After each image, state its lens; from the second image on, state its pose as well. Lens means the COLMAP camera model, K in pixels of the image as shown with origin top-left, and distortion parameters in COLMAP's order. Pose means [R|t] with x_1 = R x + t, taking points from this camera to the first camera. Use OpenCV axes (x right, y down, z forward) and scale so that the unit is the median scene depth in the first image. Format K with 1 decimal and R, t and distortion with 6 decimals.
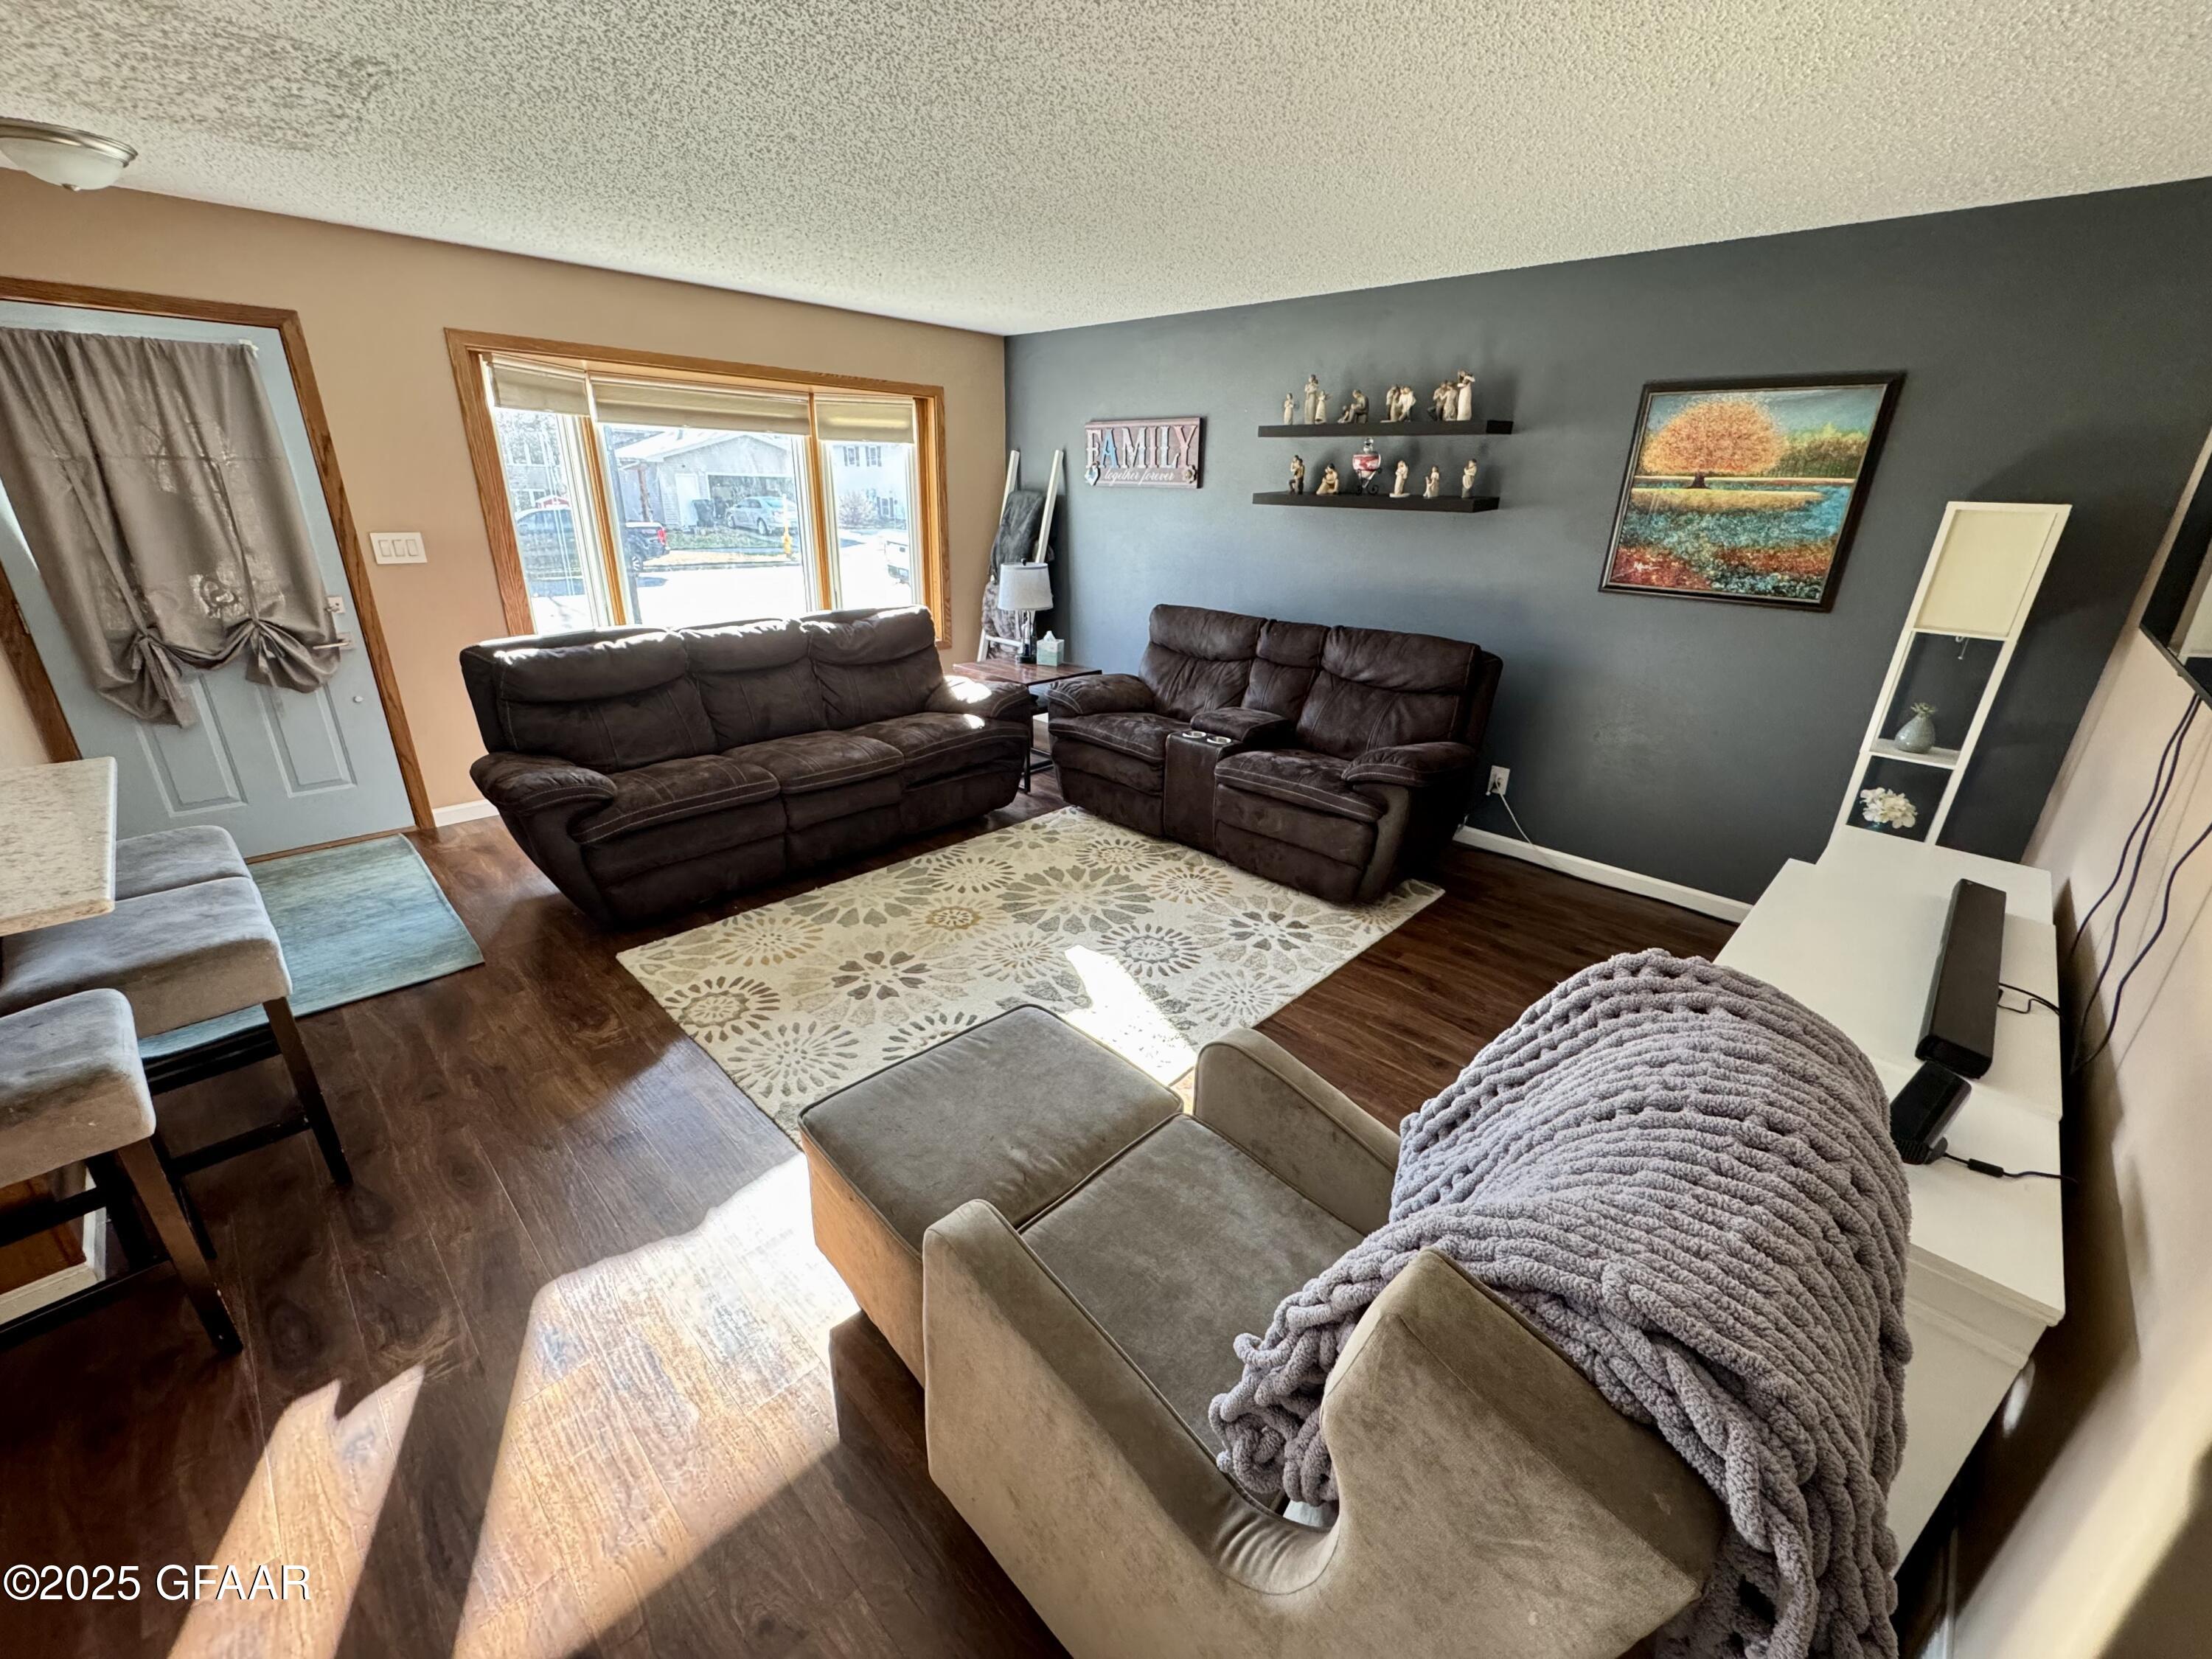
lens RADIAL K [[880.3, 0, 1106.4], [0, 880.3, 826.5], [0, 0, 1]] dist [-0.001246, -0.000099]
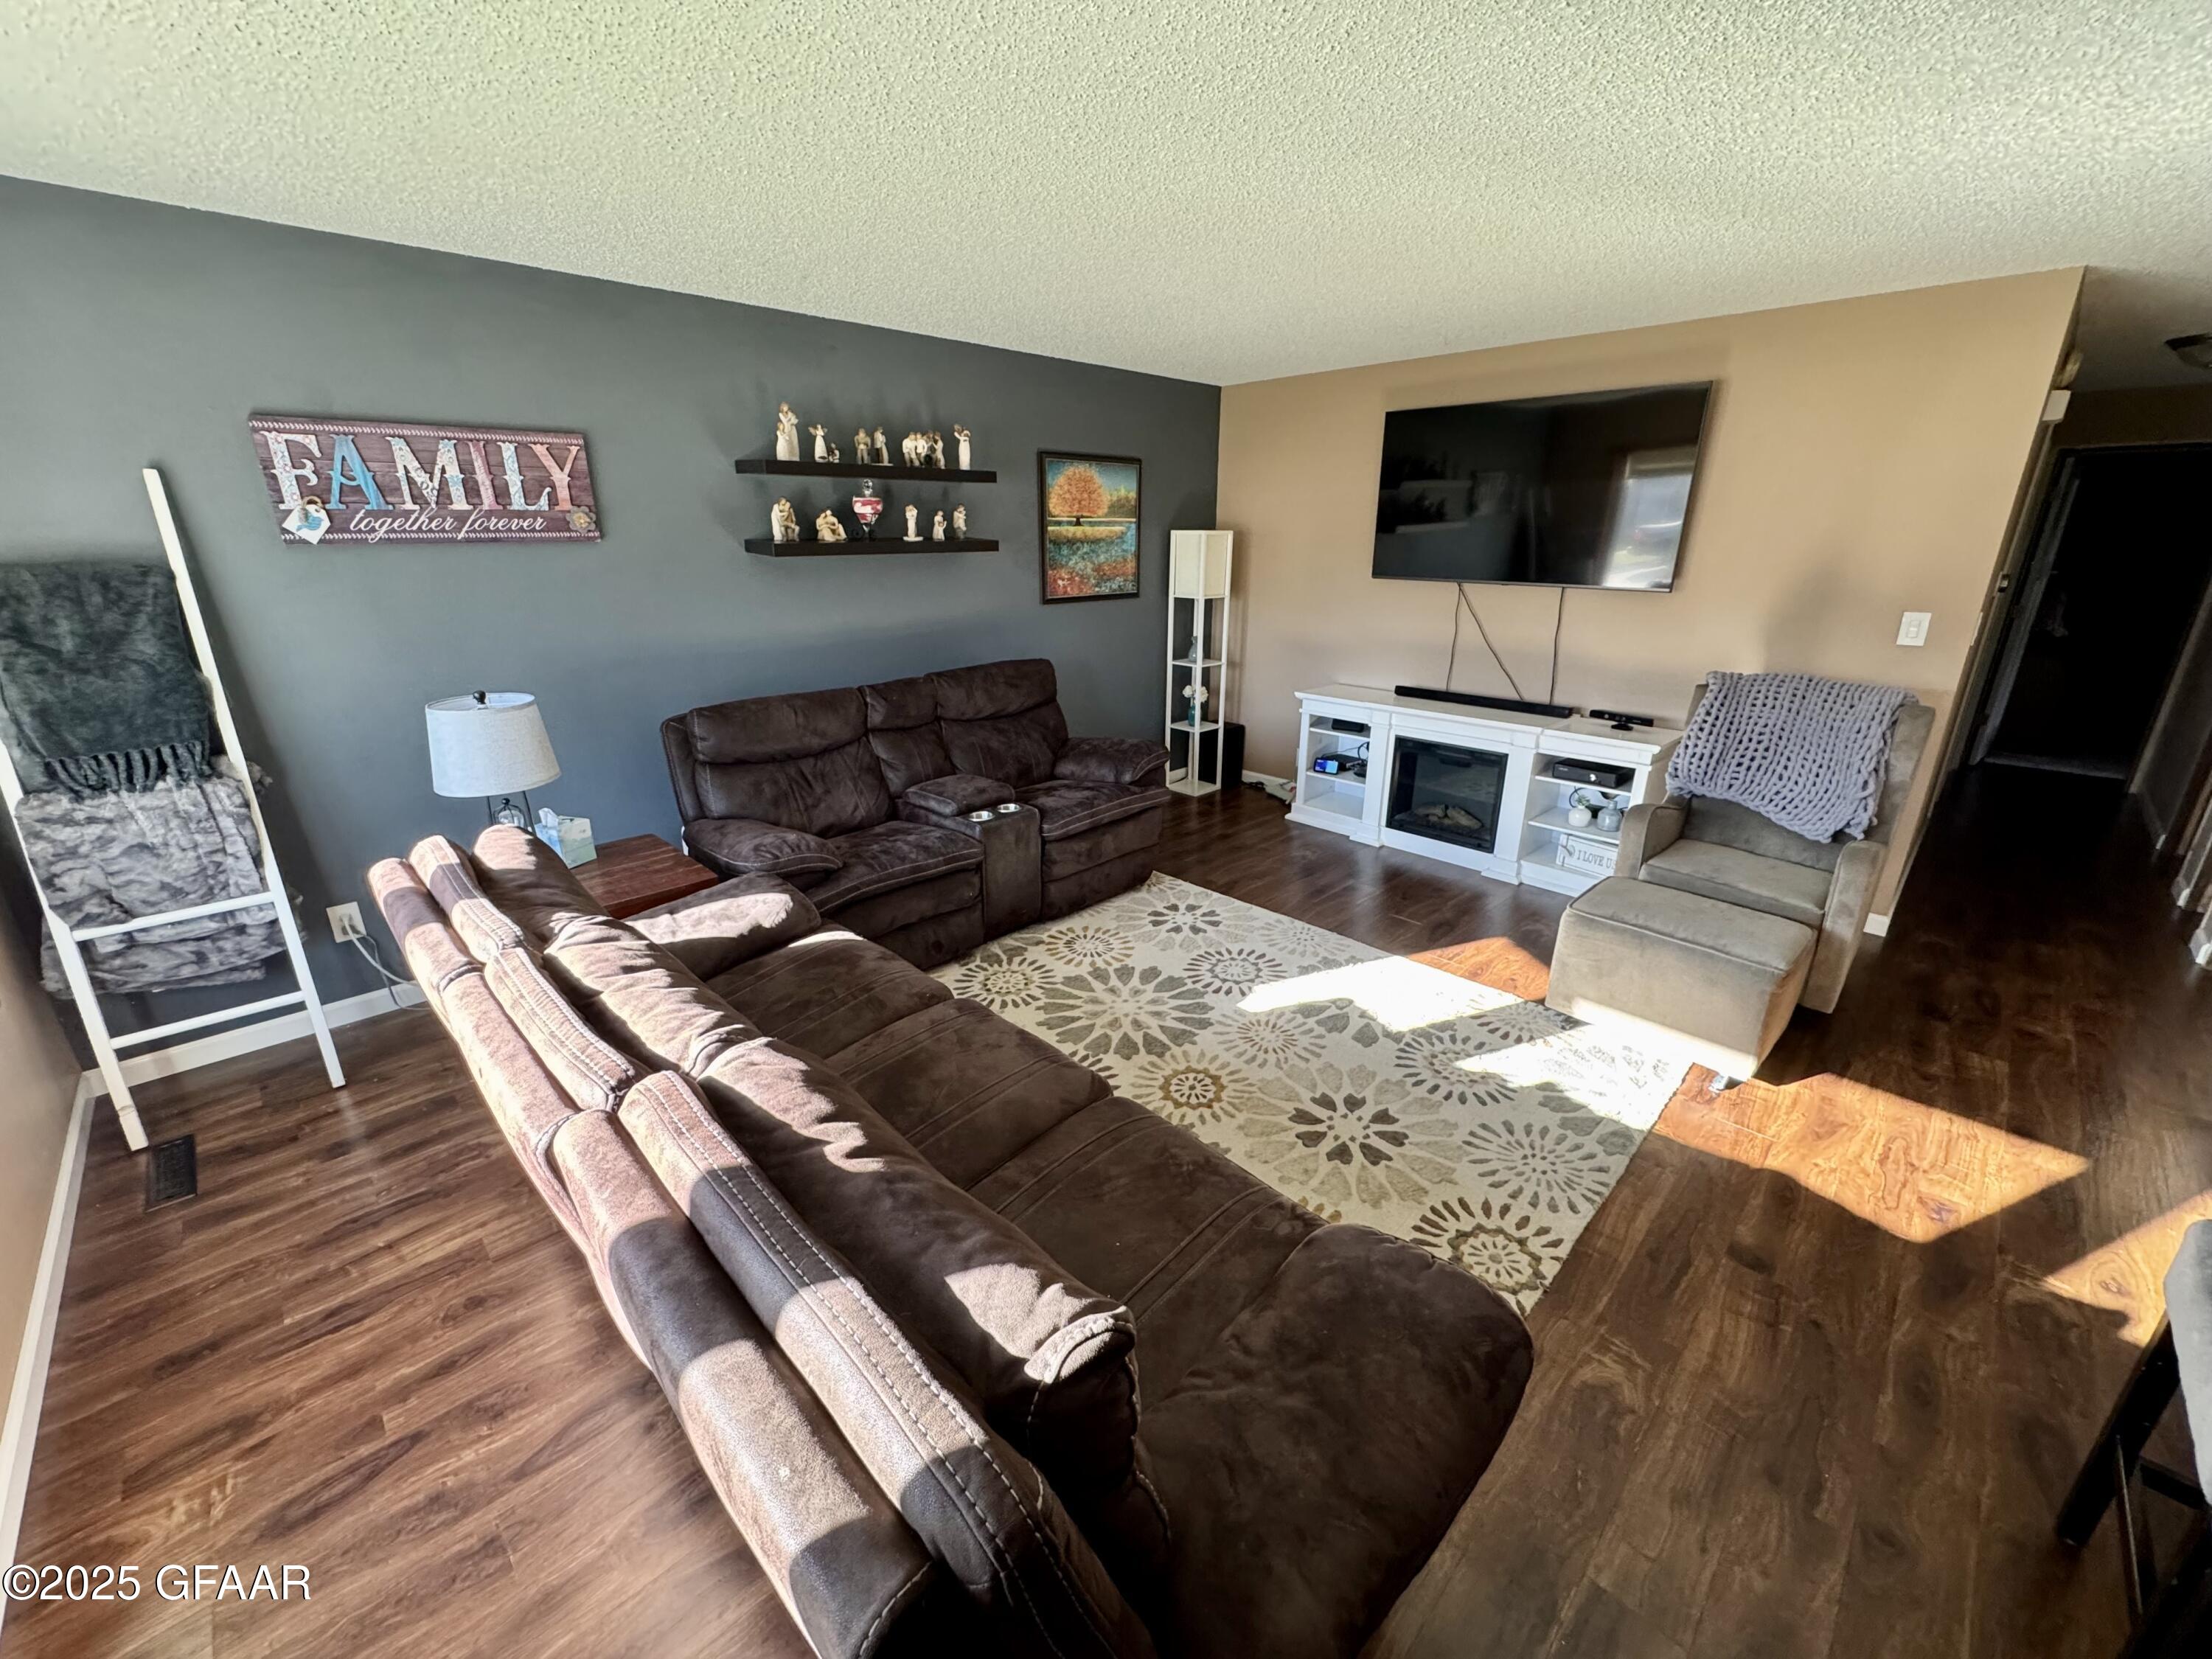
lens RADIAL K [[878.0, 0, 1113.2], [0, 878.0, 824.1], [0, 0, 1]] dist [-0.002276, -0.000363]
pose [[0.019618, -0.342683, 0.939246, -0.781812], [0.364301, 0.877295, 0.312471, -0.350965], [-0.931075, 0.336038, 0.142050, 0.826633]]
